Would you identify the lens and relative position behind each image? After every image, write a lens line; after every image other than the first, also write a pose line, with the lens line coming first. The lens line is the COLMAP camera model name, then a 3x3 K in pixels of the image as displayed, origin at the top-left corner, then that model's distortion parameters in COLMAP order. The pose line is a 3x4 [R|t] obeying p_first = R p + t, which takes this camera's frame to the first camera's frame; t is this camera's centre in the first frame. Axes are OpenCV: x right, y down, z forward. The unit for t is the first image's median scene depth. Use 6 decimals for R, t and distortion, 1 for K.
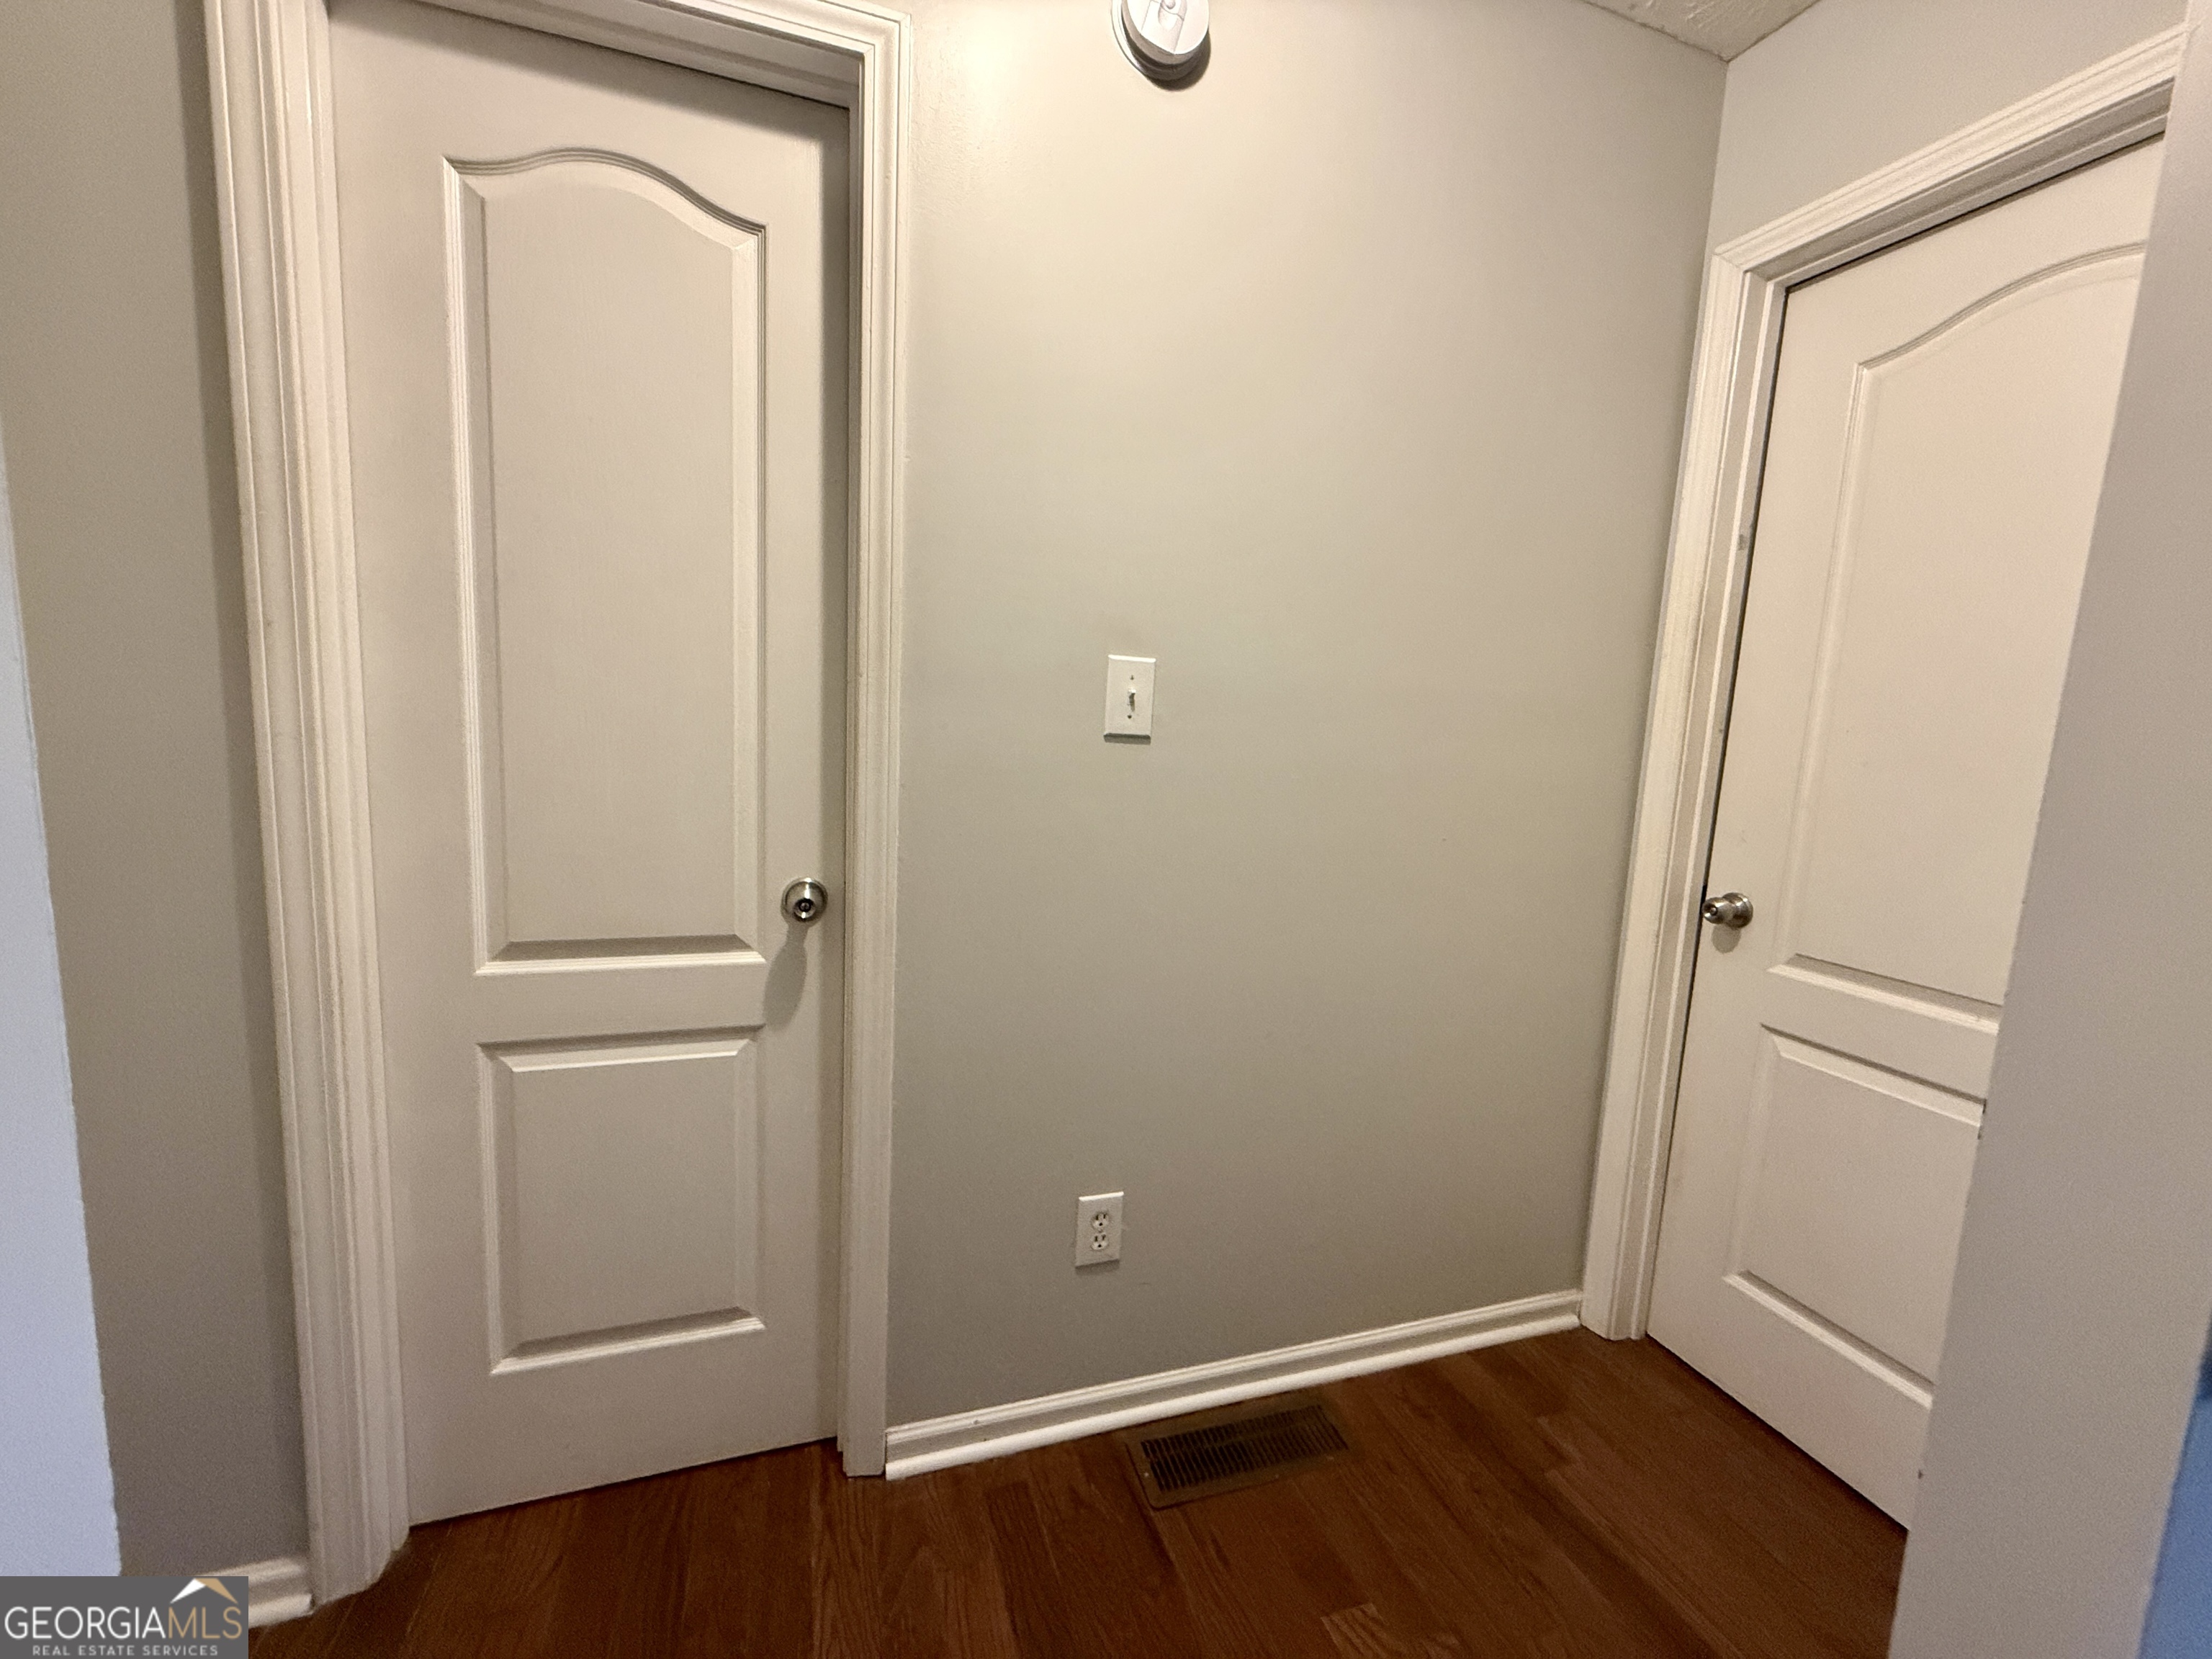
lens RADIAL K [[878.7, 0, 1100.3], [0, 878.7, 827.0], [0, 0, 1]] dist [0.001579, -0.000674]
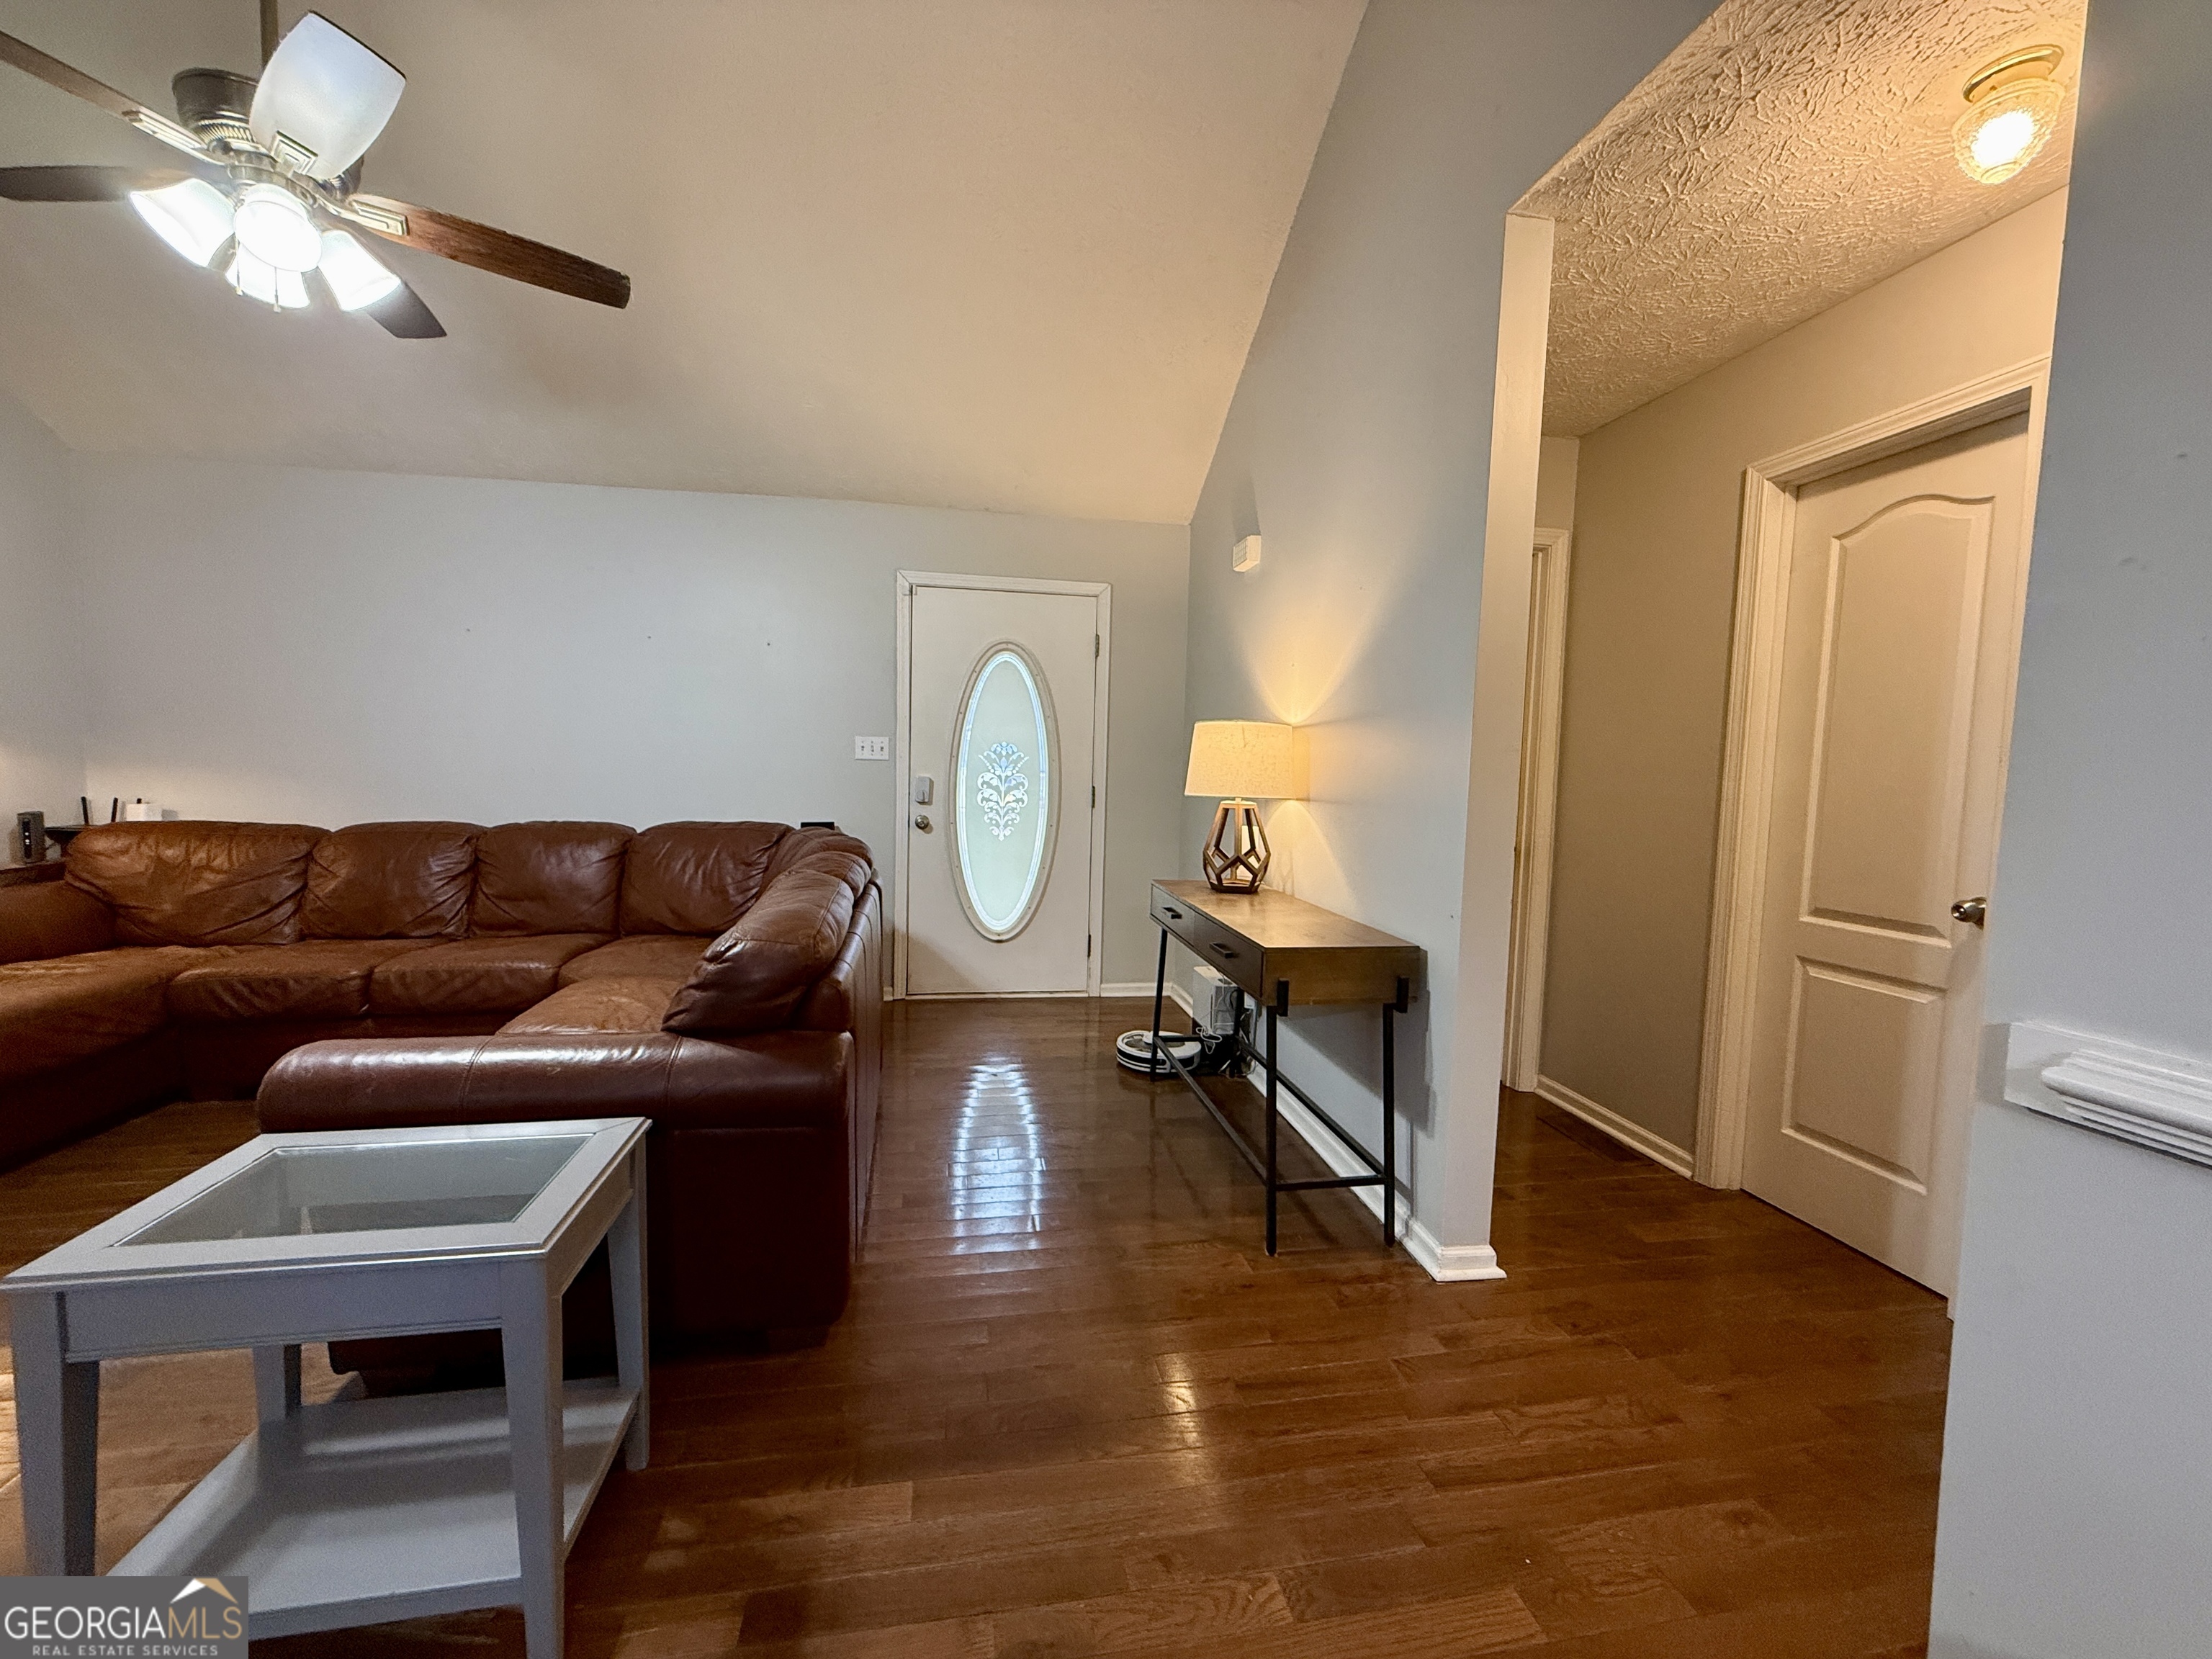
lens RADIAL K [[878.7, 0, 1100.3], [0, 878.7, 827.0], [0, 0, 1]] dist [0.001579, -0.000674]
pose [[-0.145450, 0.018272, -0.989197, 1.476093], [-0.156574, 0.986804, 0.041250, 0.123685], [0.976898, 0.160882, -0.140670, -0.306080]]
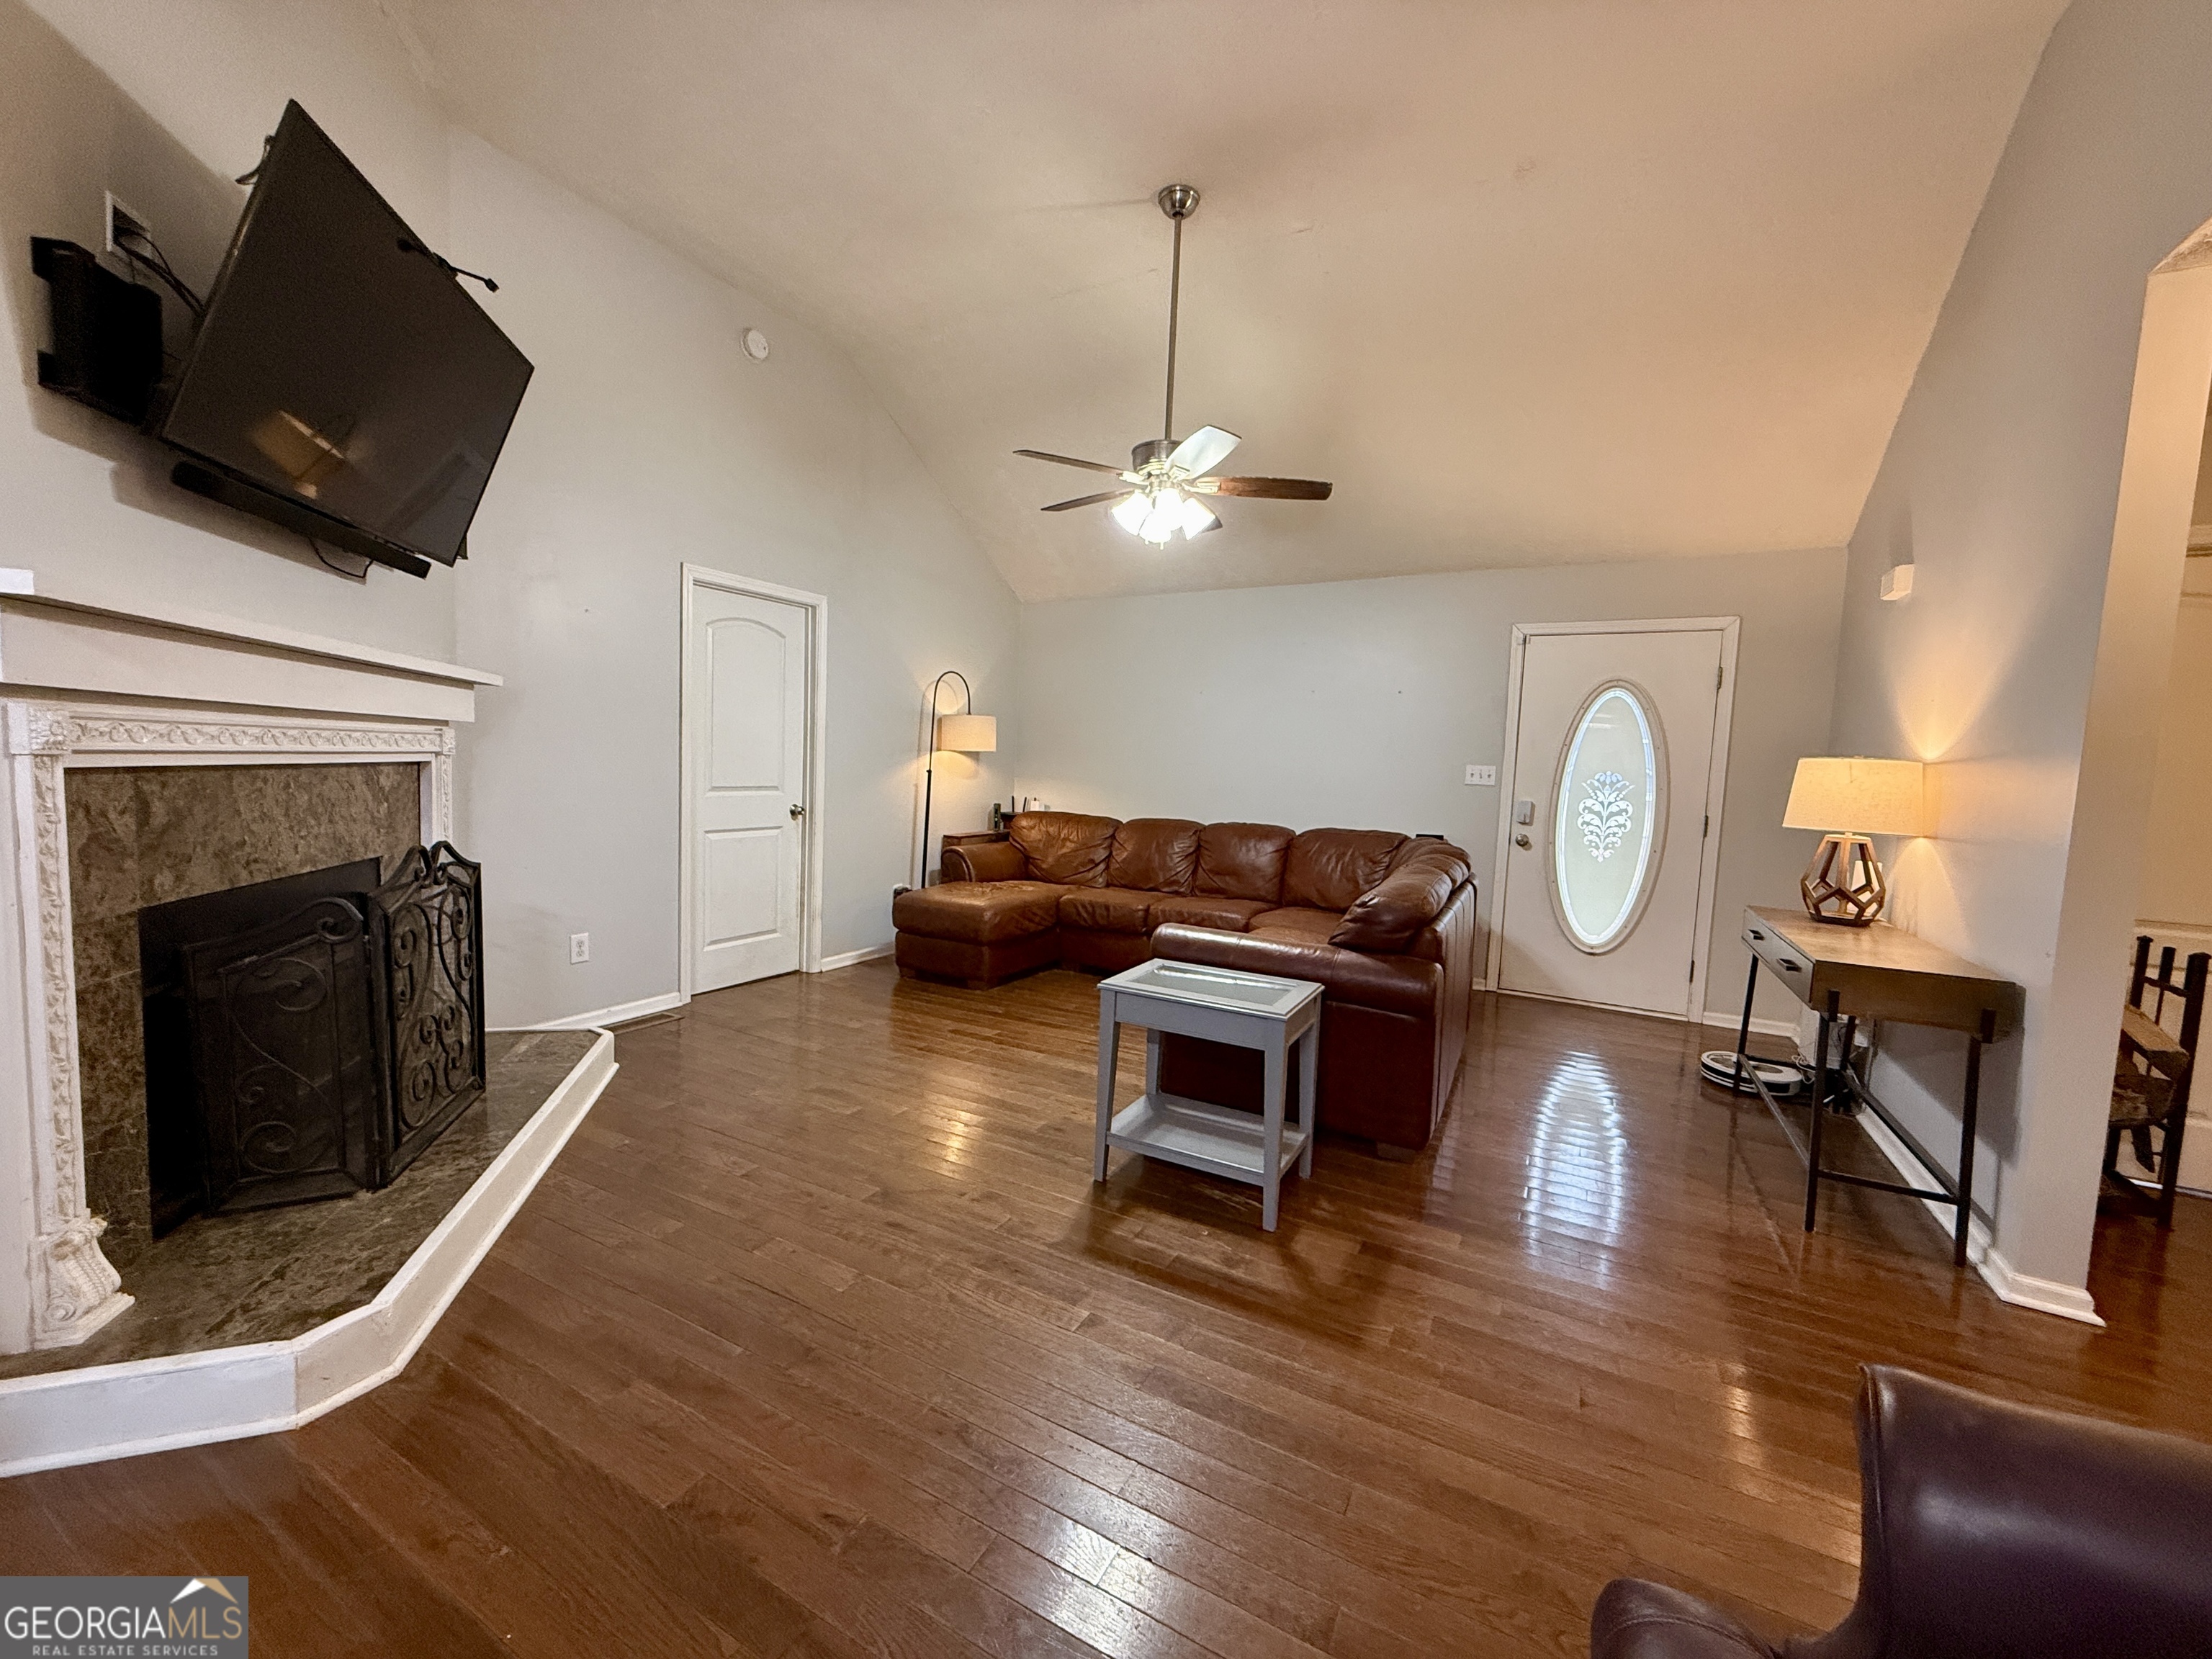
lens RADIAL K [[876.3, 0, 1099.9], [0, 876.3, 827.8], [0, 0, 1]] dist [-0.000593, -0.000291]
pose [[-0.729260, -0.027778, -0.683672, 2.266849], [-0.161487, 0.977937, 0.132521, 0.085593], [0.664907, 0.207047, -0.717656, 0.085809]]
